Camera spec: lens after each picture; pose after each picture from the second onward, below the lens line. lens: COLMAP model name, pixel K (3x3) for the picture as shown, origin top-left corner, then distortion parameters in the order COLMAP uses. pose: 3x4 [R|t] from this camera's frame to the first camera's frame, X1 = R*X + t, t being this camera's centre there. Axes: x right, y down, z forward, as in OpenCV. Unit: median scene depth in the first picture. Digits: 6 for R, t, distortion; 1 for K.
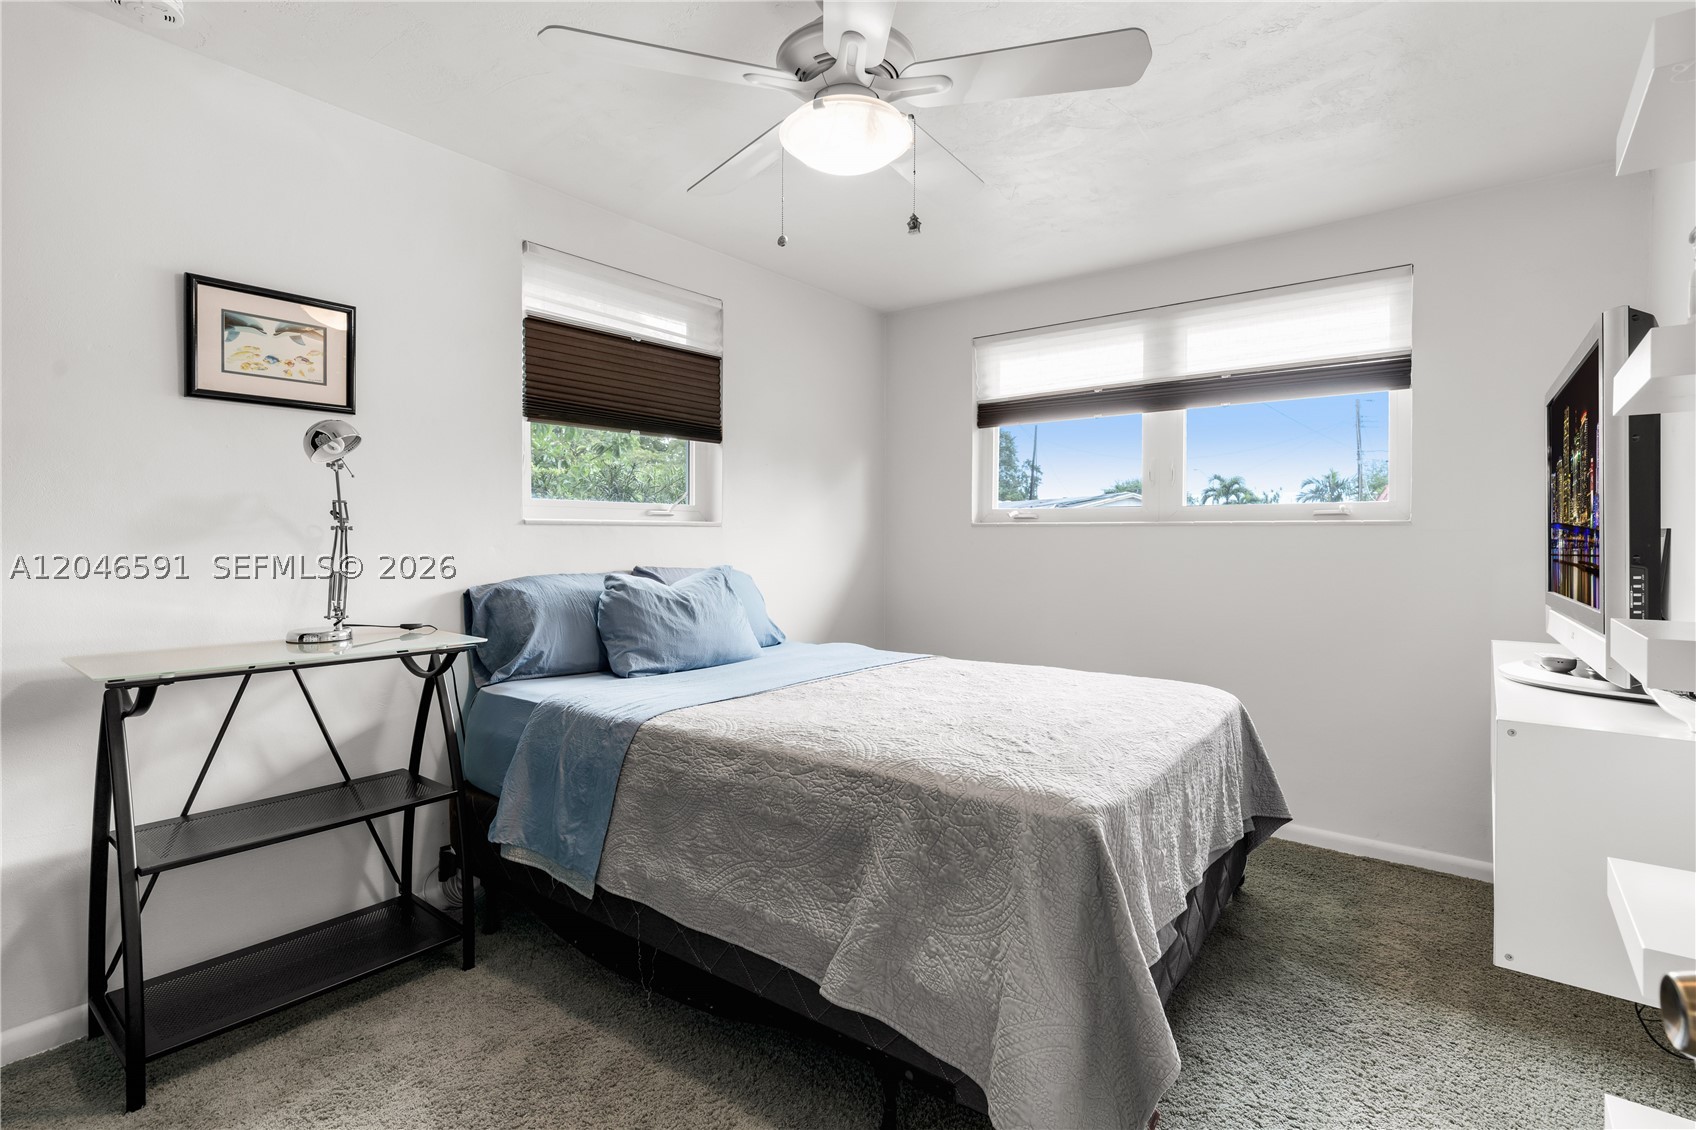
lens RADIAL K [[810.0, 0, 845.7], [0, 810.0, 541.0], [0, 0, 1]] dist [-0.000592, -0.000045]
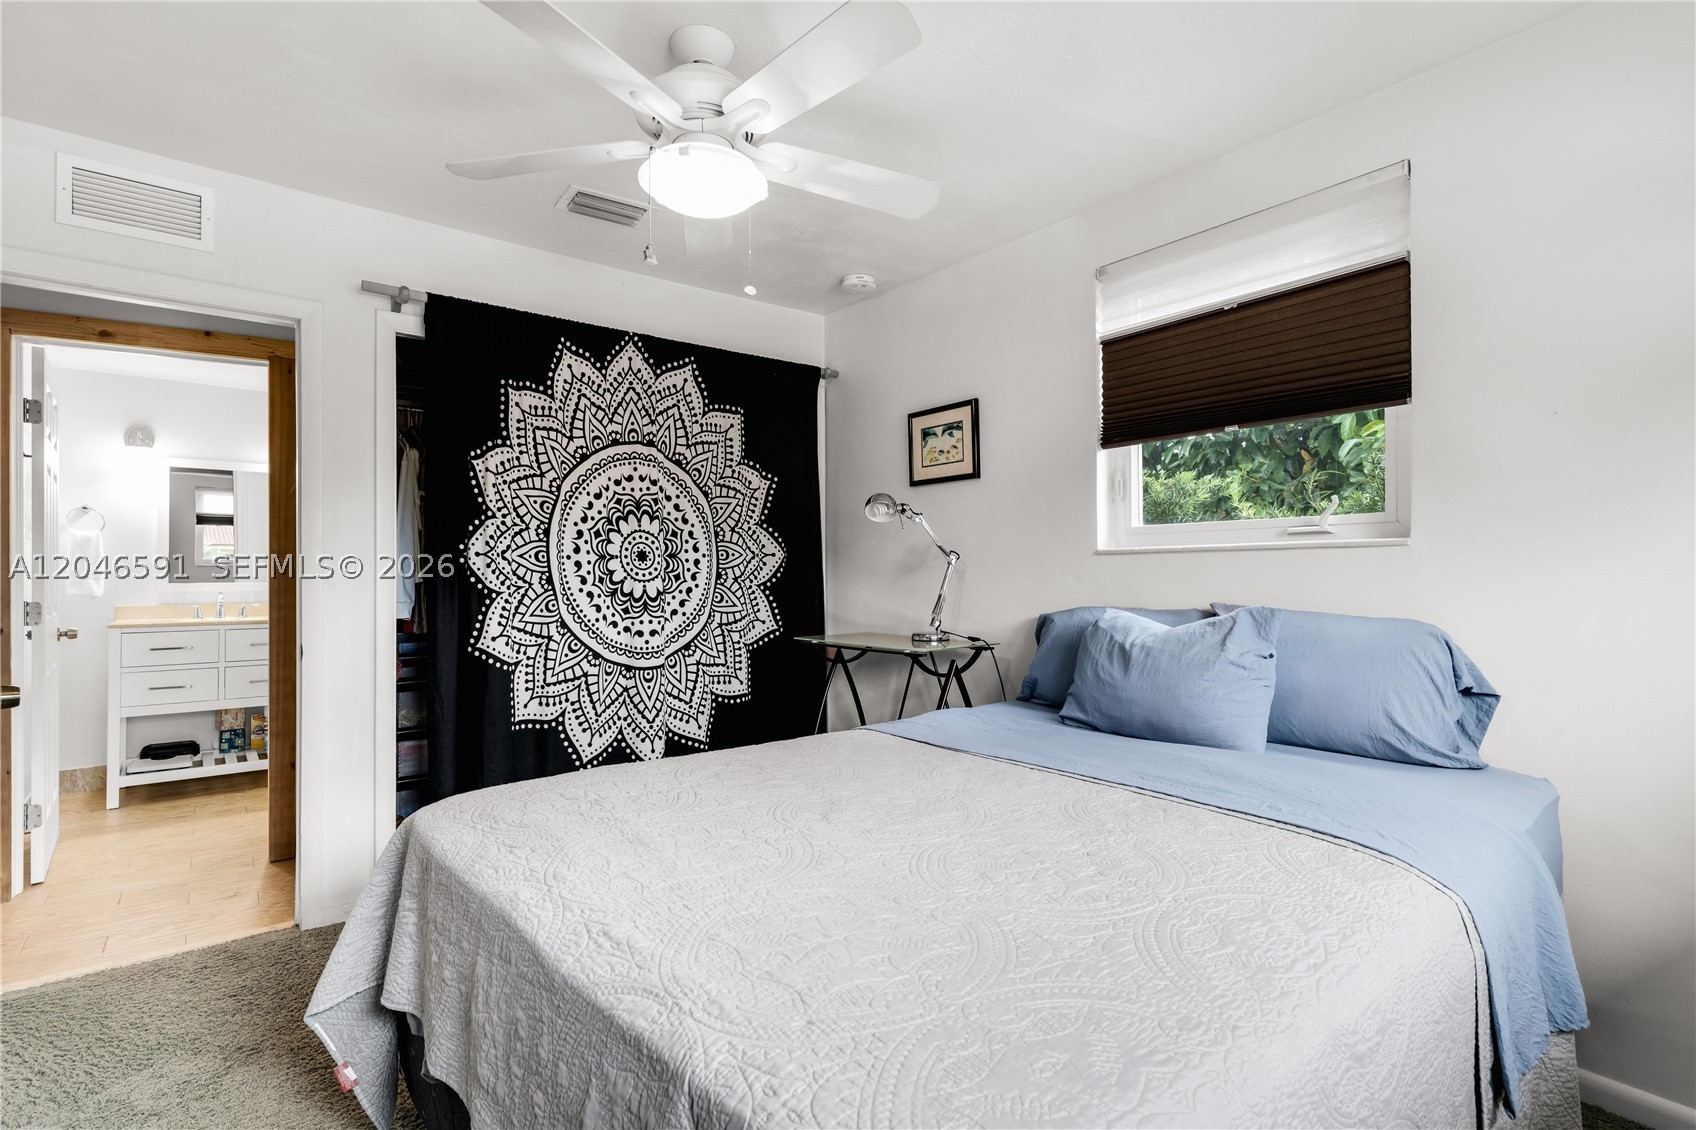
lens RADIAL K [[798.0, 0, 845.0], [0, 798.0, 566.0], [0, 0, 1]] dist [0.000017, 0.000091]
pose [[-0.202648, -0.006781, -0.979228, 0.619822], [0.009085, 0.999920, -0.008804, -0.000571], [0.979209, -0.010680, -0.202570, 0.889550]]
